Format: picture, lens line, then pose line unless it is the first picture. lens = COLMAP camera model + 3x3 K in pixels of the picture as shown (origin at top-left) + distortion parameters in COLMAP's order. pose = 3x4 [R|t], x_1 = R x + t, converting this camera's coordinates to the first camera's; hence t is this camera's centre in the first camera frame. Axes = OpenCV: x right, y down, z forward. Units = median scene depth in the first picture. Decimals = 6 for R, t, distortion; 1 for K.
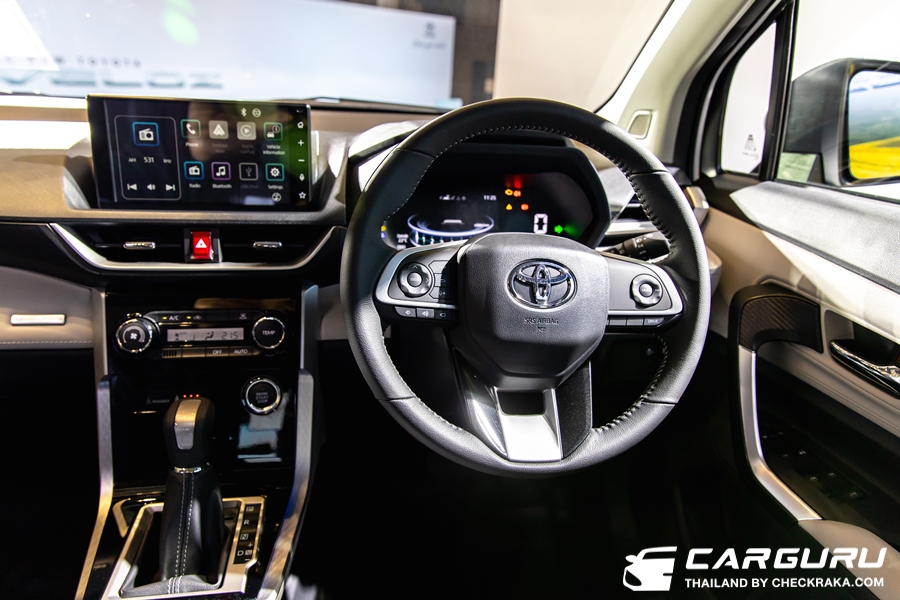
lens RADIAL K [[614.4, 0, 451.3], [0, 614.4, 307.0], [0, 0, 1]] dist [-0.003246, -0.001867]
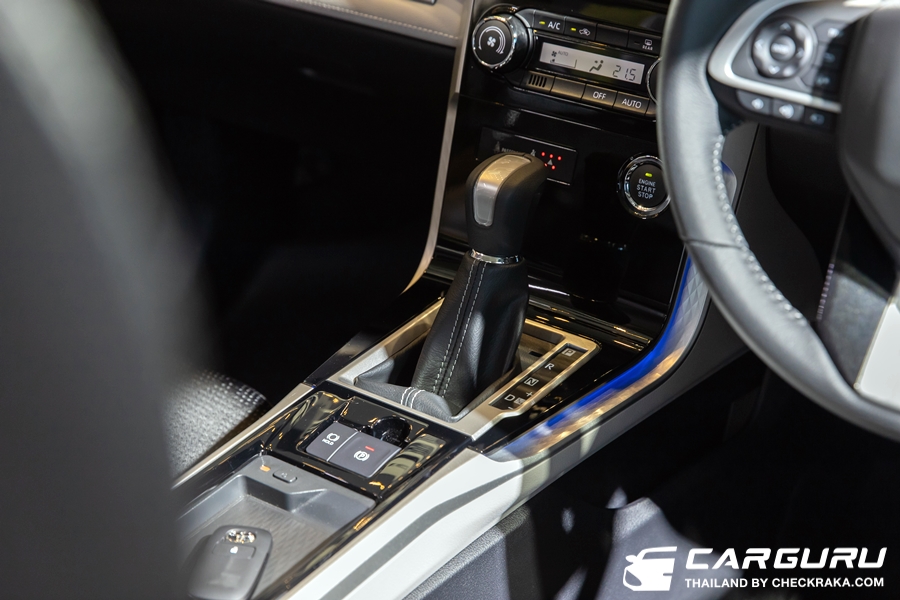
lens RADIAL K [[1855.1, 0, 449.5], [0, 1855.1, 299.0], [0, 0, 1]] dist [-0.007053, 0.000000]
pose [[0.679391, 0.298453, -0.670339, 0.833747], [-0.167857, 0.952535, 0.253970, -0.181716], [0.714319, -0.060023, 0.697241, -0.401805]]
